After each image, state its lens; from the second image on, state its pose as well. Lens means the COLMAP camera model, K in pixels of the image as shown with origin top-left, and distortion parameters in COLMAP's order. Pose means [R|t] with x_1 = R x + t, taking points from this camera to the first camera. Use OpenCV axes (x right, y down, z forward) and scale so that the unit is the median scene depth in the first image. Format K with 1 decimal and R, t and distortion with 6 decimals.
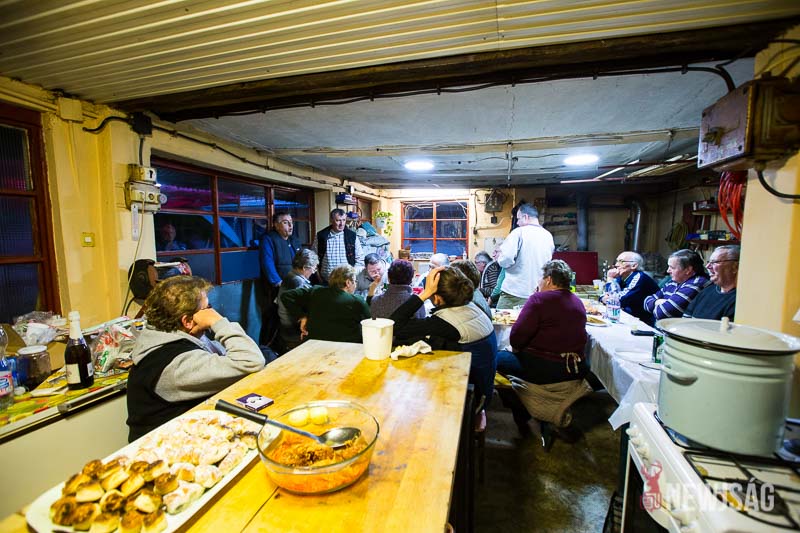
lens RADIAL K [[365.1, 0, 391.8], [0, 365.1, 265.3], [0, 0, 1]] dist [-0.053615, 0.015883]
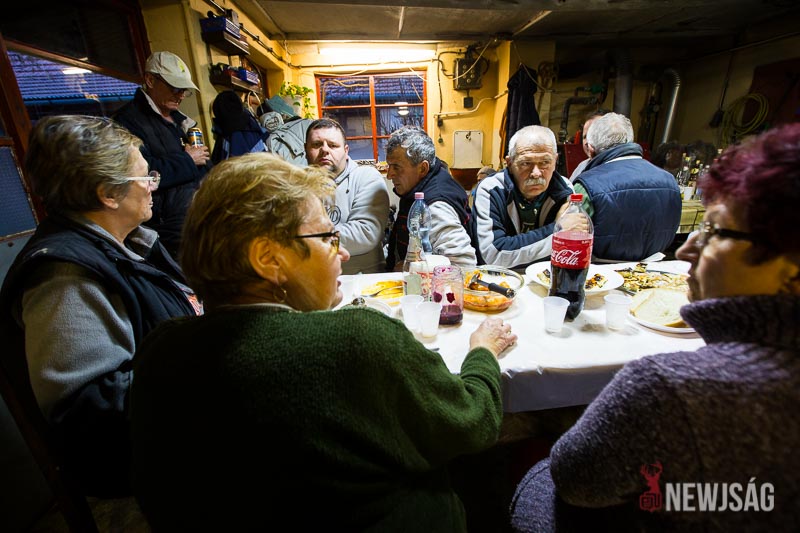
lens RADIAL K [[365.1, 0, 391.8], [0, 365.1, 265.3], [0, 0, 1]] dist [-0.053615, 0.015883]
pose [[0.946082, -0.128637, 0.297288, -0.139780], [0.060847, 0.972004, 0.226951, 0.007263], [-0.318160, -0.196625, 0.927423, 0.675235]]
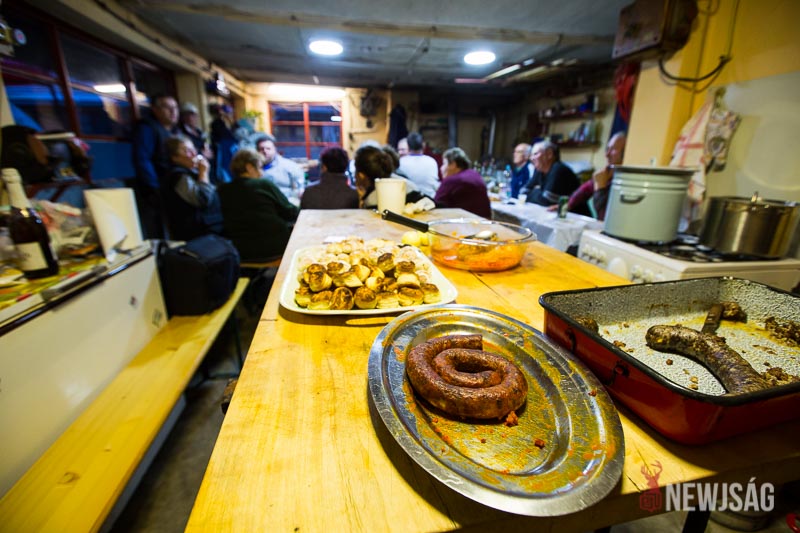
lens RADIAL K [[365.1, 0, 391.8], [0, 365.1, 265.3], [0, 0, 1]] dist [-0.053615, 0.015883]
pose [[0.906973, -0.110282, 0.406495, -0.196836], [0.021197, 0.975841, 0.217451, 0.068450], [-0.420655, -0.188605, 0.887399, 0.018975]]
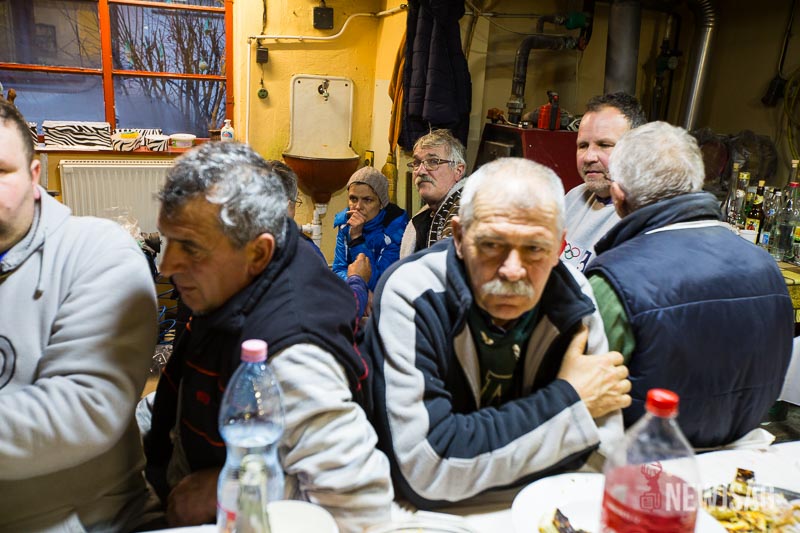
lens RADIAL K [[746.1, 0, 381.7], [0, 746.1, 264.3], [0, 0, 1]] dist [0.039824, 0.015191]
pose [[0.808550, -0.103746, 0.579209, -0.115838], [0.000192, 0.984381, 0.176051, -0.056147], [-0.588427, -0.142235, 0.795942, 0.771867]]
